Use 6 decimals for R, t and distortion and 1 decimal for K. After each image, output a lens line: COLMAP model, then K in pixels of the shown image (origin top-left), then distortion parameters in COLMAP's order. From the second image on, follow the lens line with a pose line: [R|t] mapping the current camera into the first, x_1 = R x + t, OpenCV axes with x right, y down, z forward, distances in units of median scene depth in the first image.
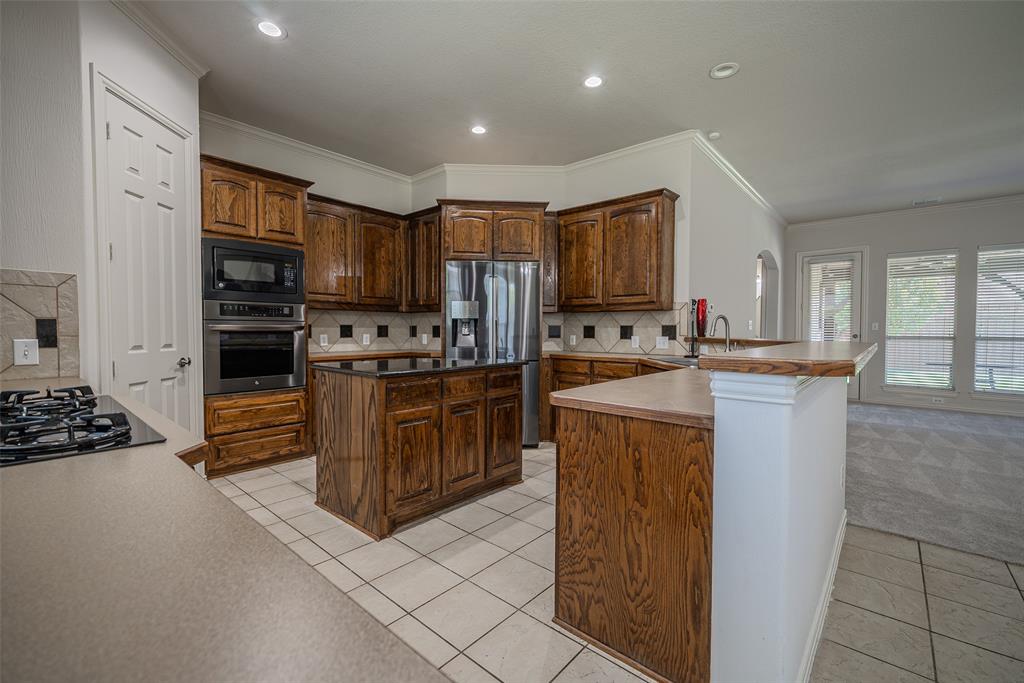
lens RADIAL K [[431.5, 0, 508.8], [0, 431.5, 331.2], [0, 0, 1]] dist [0.005156, -0.003548]
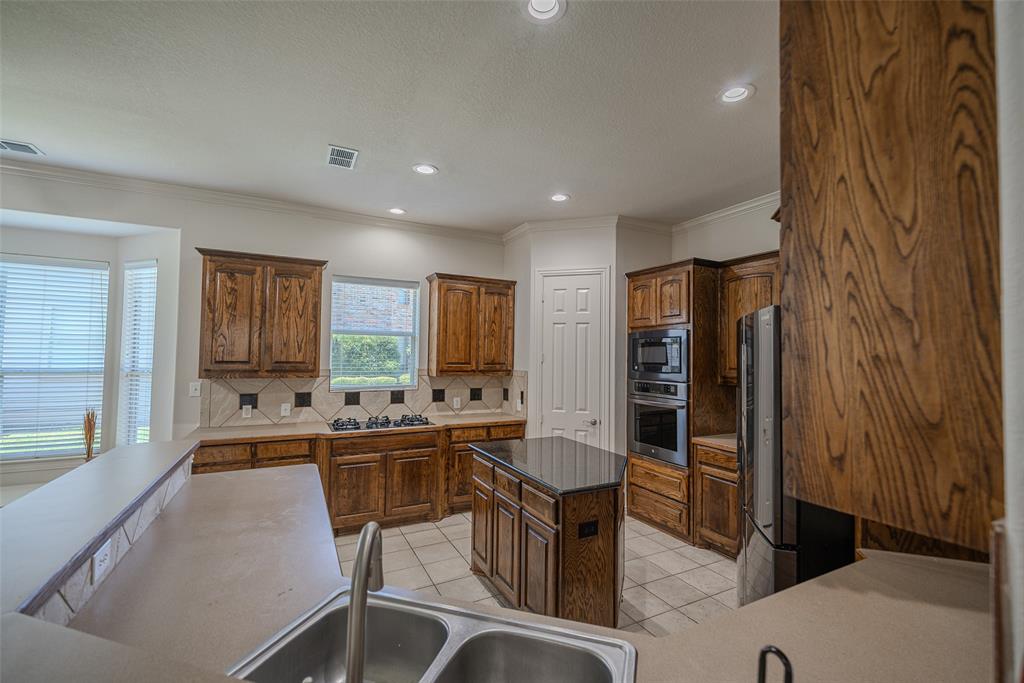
lens RADIAL K [[431.5, 0, 535.9], [0, 431.5, 340.6], [0, 0, 1]] dist [0.005156, -0.003548]
pose [[-0.341166, -0.046756, -0.938840, 0.626003], [-0.020611, 0.998894, -0.042257, -0.120976], [0.939777, 0.004934, -0.341752, 1.100801]]
